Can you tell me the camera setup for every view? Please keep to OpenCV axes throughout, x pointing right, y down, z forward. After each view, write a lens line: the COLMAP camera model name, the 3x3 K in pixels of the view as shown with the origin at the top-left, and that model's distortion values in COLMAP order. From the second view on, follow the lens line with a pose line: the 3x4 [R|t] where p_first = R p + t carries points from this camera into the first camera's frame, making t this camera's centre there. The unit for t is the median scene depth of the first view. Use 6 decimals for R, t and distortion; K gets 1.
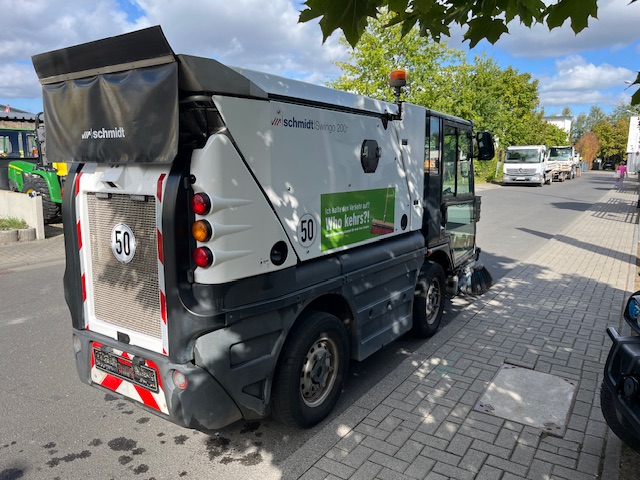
lens RADIAL K [[485.3, 0, 320.0], [0, 485.3, 240.0], [0, 0, 1]] dist [0.009196, -0.005821]
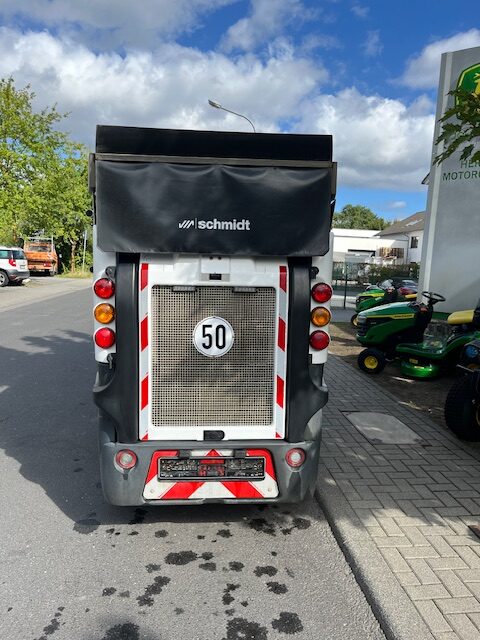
lens RADIAL K [[485.3, 0, 240.0], [0, 485.3, 320.0], [0, 0, 1]] dist [0.009196, -0.005821]
pose [[0.778506, -0.060548, 0.624709, -0.891187], [0.077119, 0.997022, 0.000528, -0.022044], [-0.622881, 0.047765, 0.780857, 0.193931]]
